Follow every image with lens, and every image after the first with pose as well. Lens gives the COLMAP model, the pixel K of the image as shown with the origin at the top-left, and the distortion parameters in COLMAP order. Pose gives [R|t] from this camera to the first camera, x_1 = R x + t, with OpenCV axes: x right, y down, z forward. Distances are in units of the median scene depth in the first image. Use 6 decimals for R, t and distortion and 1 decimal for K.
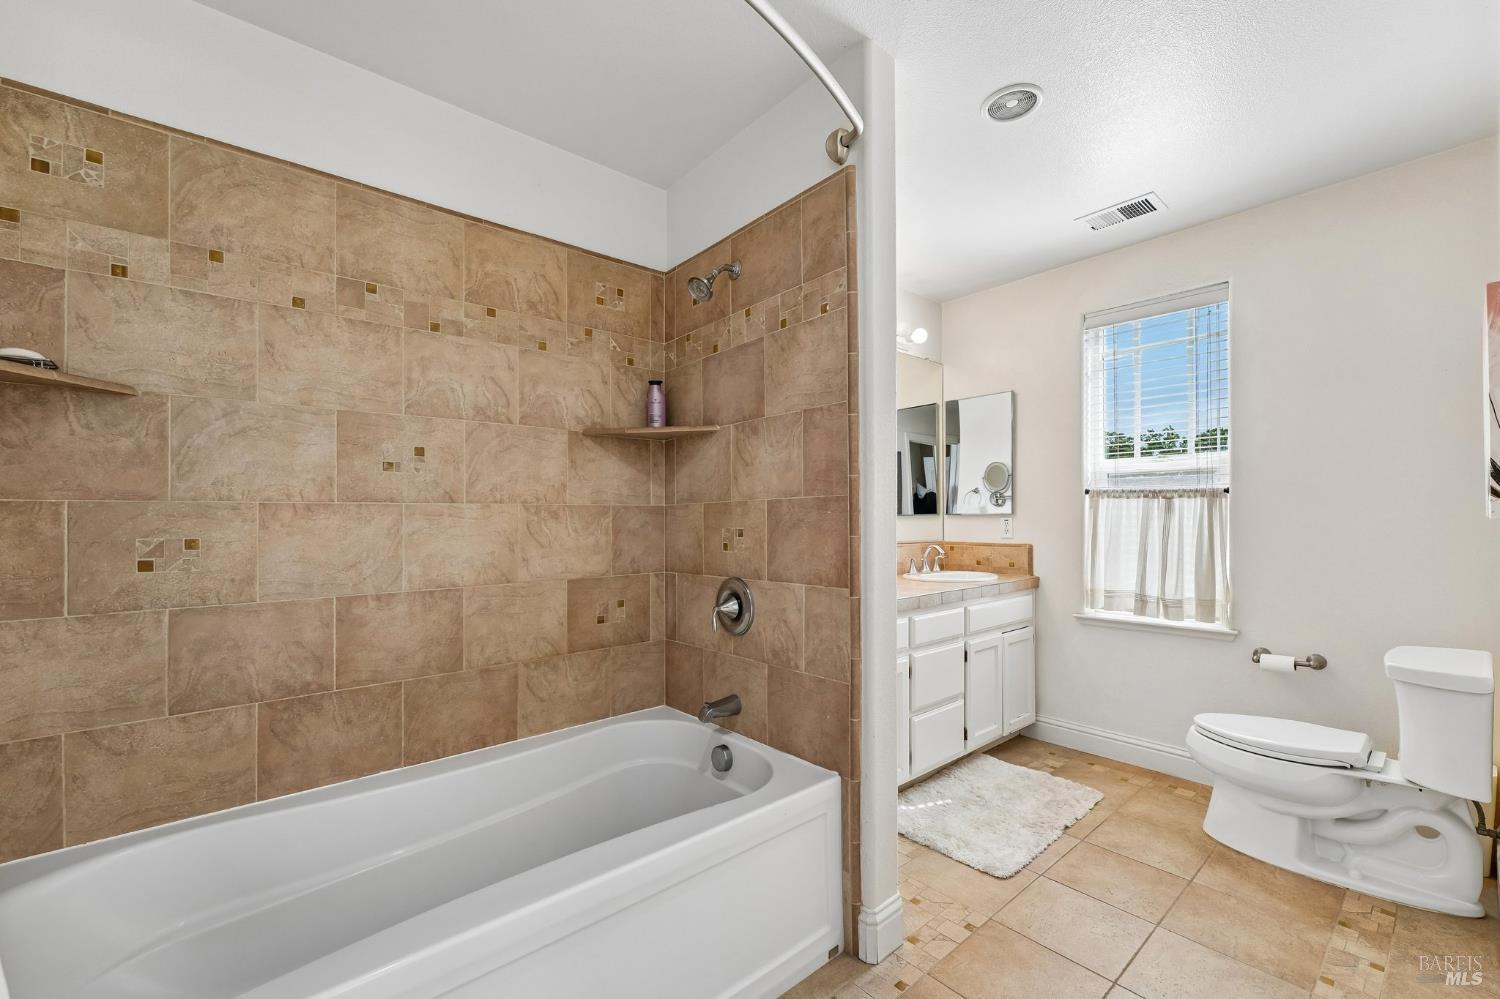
lens RADIAL K [[612.9, 0, 755.0], [0, 612.9, 513.5], [0, 0, 1]] dist [0.001264, -0.001040]
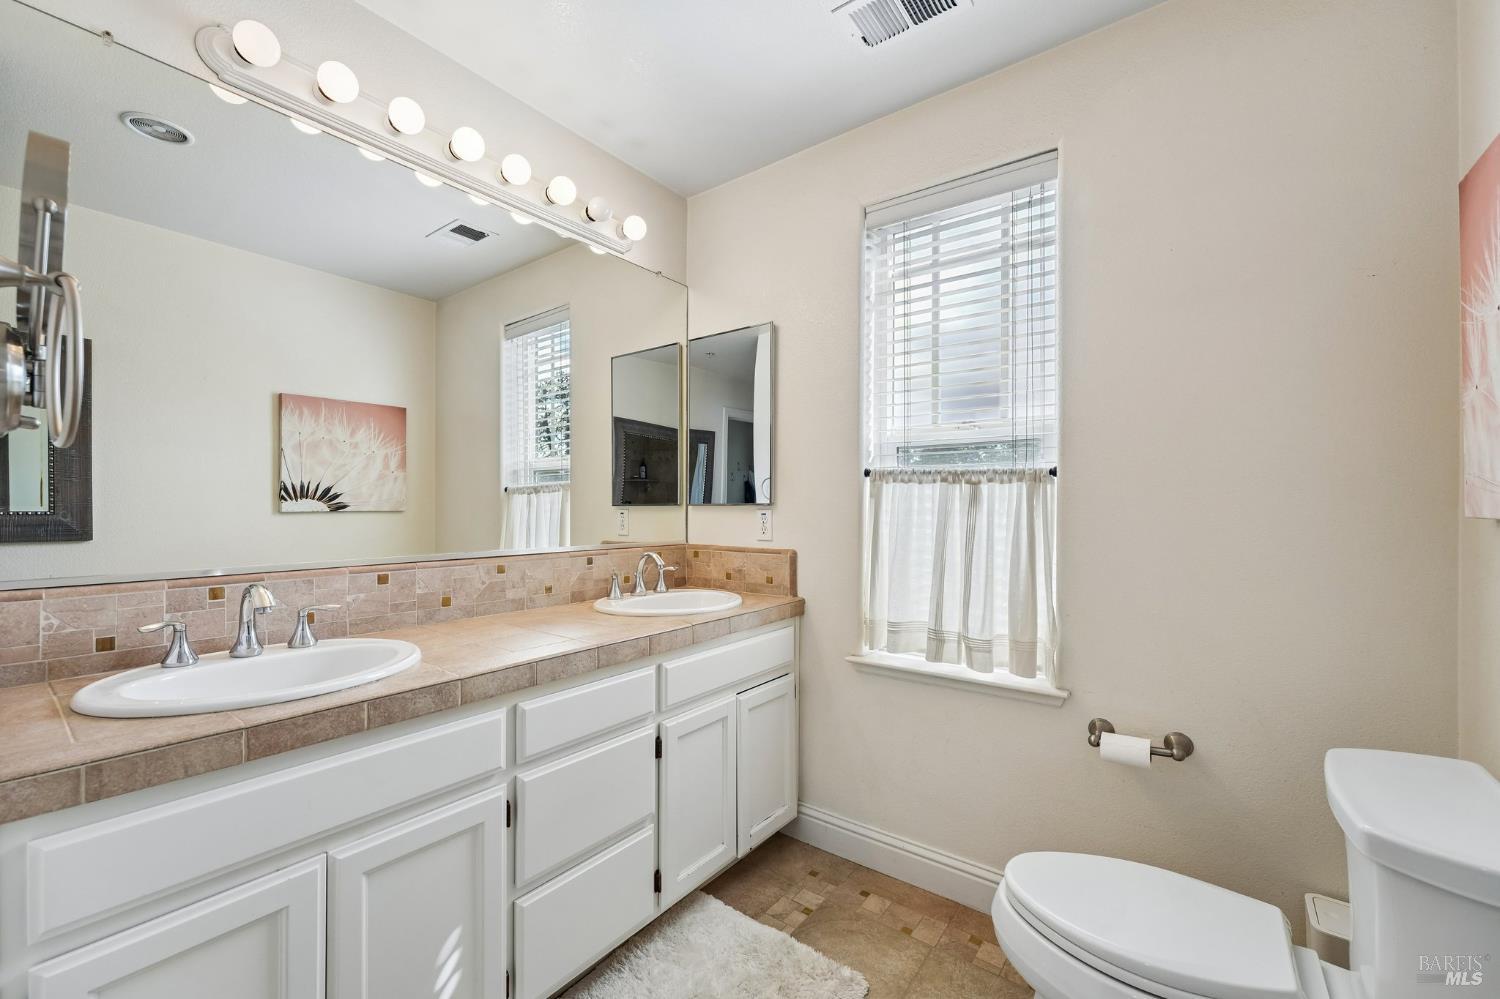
lens RADIAL K [[612.9, 0, 745.2], [0, 612.9, 497.8], [0, 0, 1]] dist [0.001264, -0.001040]
pose [[0.977613, 0.012529, 0.210036, 0.291477], [-0.010821, 0.999898, -0.009280, -0.000582], [-0.210131, 0.006799, 0.977650, 0.402145]]
